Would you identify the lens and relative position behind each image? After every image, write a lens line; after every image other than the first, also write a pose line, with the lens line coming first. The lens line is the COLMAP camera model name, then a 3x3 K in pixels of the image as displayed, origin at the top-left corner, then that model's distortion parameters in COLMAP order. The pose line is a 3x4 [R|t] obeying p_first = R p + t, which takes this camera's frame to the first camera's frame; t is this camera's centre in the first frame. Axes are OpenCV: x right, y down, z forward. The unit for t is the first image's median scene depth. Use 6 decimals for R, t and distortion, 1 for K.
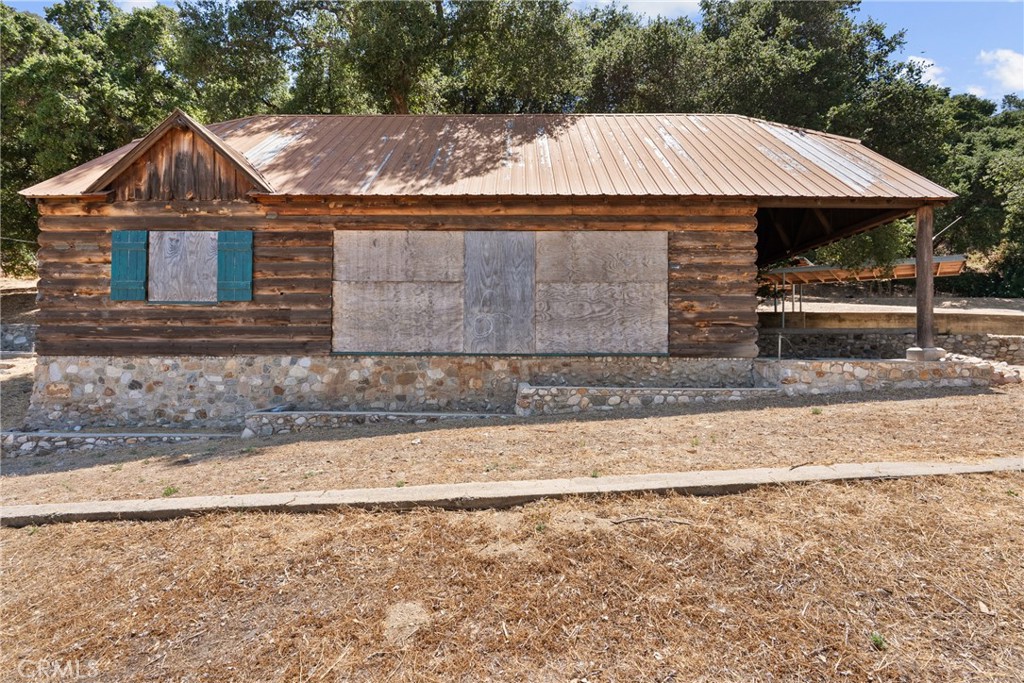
lens RADIAL K [[469.2, 0, 513.3], [0, 469.2, 345.2], [0, 0, 1]] dist [-0.009000, 0.004279]
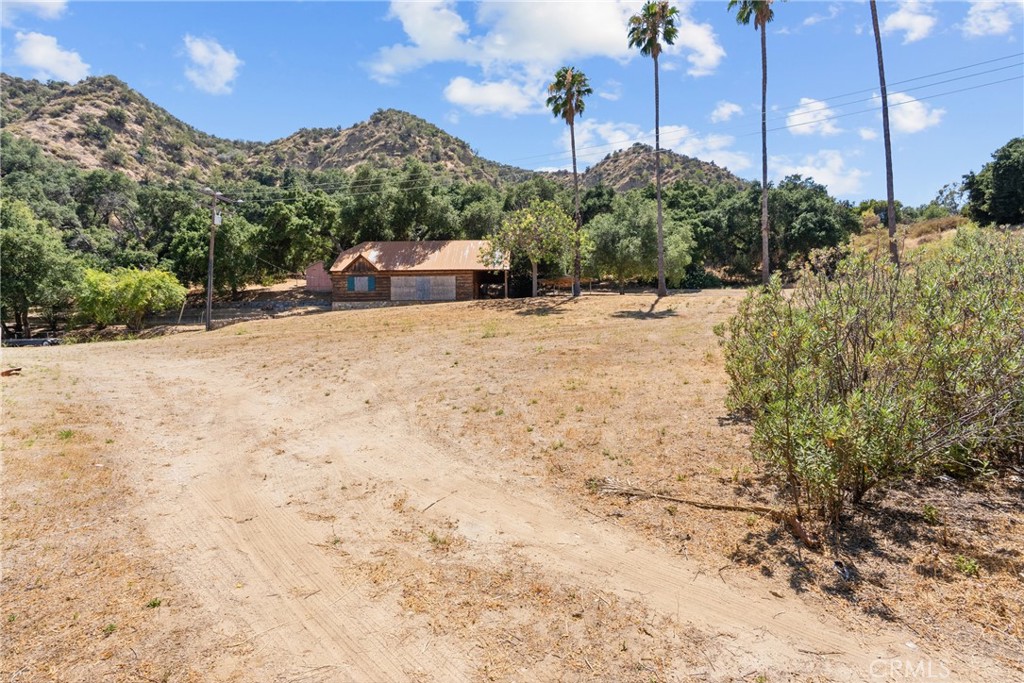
lens RADIAL K [[469.2, 0, 513.3], [0, 469.2, 345.2], [0, 0, 1]] dist [-0.009000, 0.004279]
pose [[0.999940, -0.010799, 0.001554, 0.943551], [0.010817, 0.999869, -0.012025, 0.582713], [-0.001424, 0.012041, 0.999926, -4.118641]]
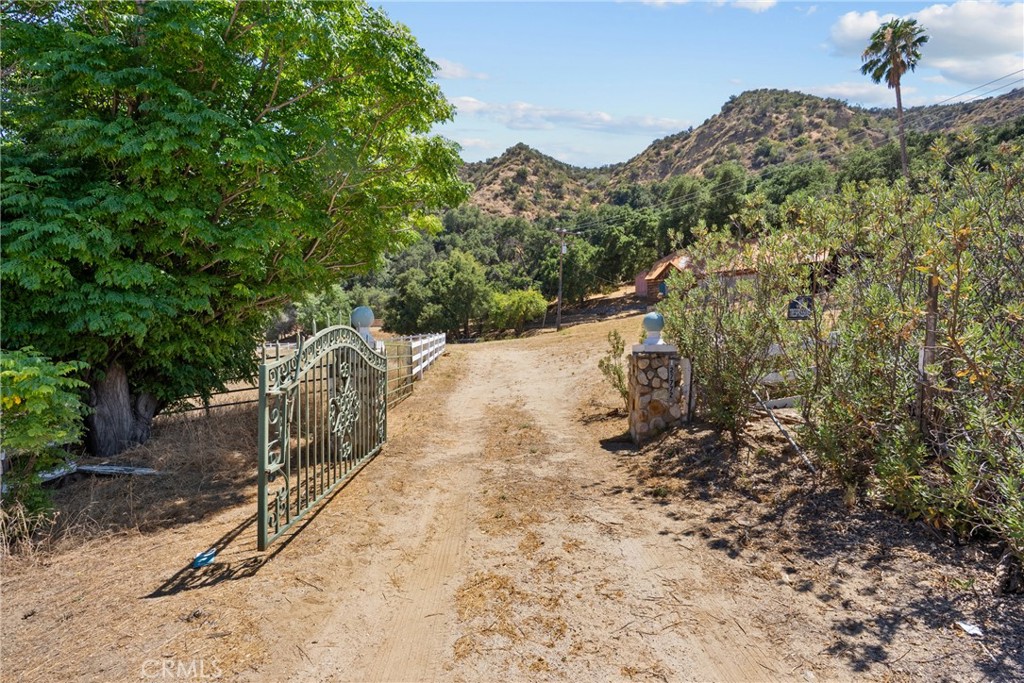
lens RADIAL K [[469.2, 0, 513.3], [0, 469.2, 345.2], [0, 0, 1]] dist [-0.009000, 0.004279]
pose [[0.743915, -0.008265, -0.668223, 1.714129], [0.000926, 0.999935, -0.011337, 0.597524], [0.668273, 0.007816, 0.743875, -4.605296]]
